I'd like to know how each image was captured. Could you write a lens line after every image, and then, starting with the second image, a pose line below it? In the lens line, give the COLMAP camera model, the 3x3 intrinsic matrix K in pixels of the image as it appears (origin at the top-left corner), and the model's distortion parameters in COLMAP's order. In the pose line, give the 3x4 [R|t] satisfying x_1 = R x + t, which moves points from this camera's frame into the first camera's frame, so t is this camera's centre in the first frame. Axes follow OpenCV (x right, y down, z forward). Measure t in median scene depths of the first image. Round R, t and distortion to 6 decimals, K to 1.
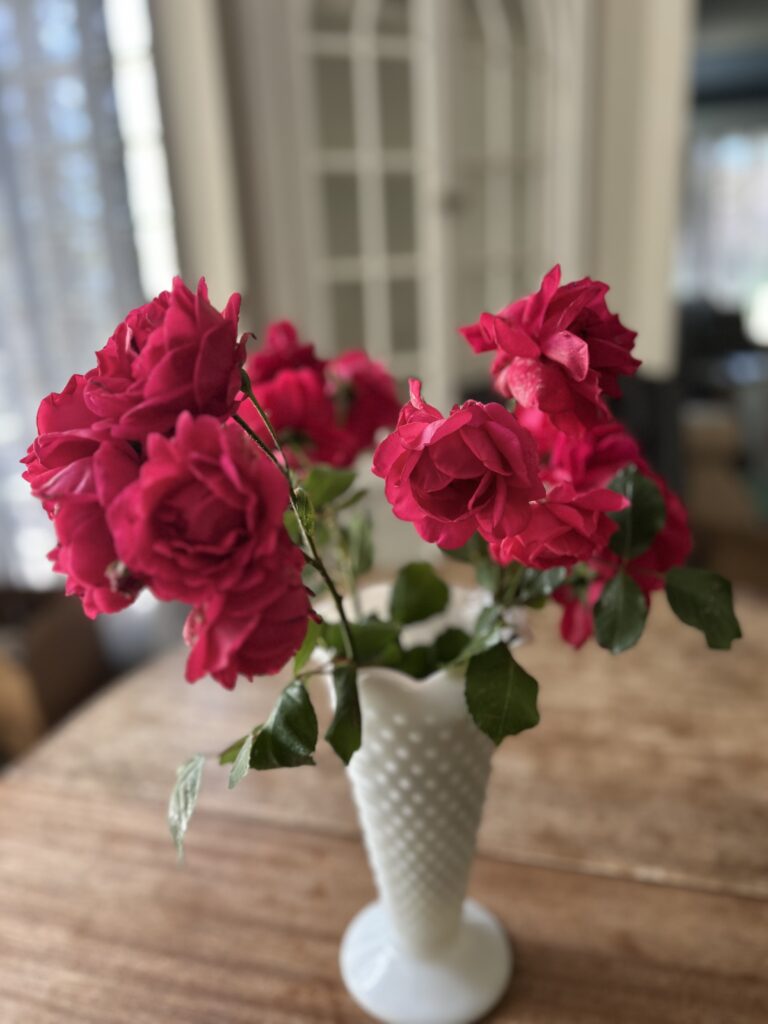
lens RADIAL K [[771.1, 0, 384.0], [0, 771.1, 512.0], [0, 0, 1]] dist [0.002456, -0.004955]
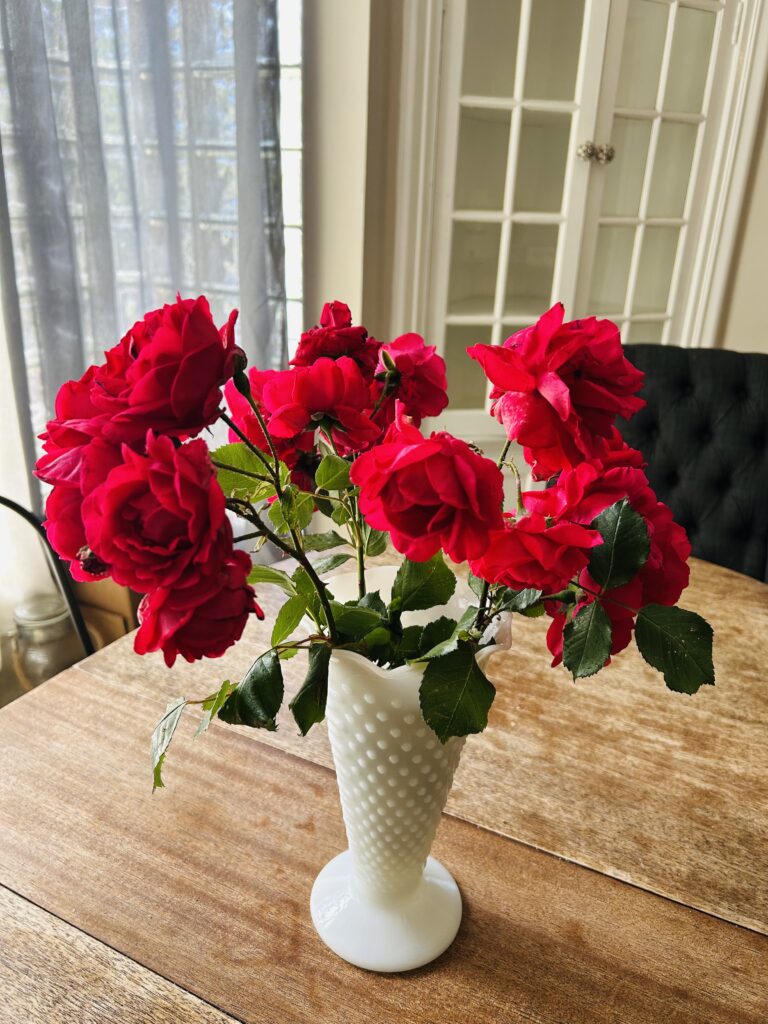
lens RADIAL K [[764.8, 0, 384.0], [0, 764.8, 512.0], [0, 0, 1]] dist [0.002288, -0.000612]
pose [[0.979142, 0.150413, -0.136591, 0.146362], [-0.138652, 0.986065, 0.091929, -0.091883], [0.148515, -0.071073, 0.986353, -0.044689]]
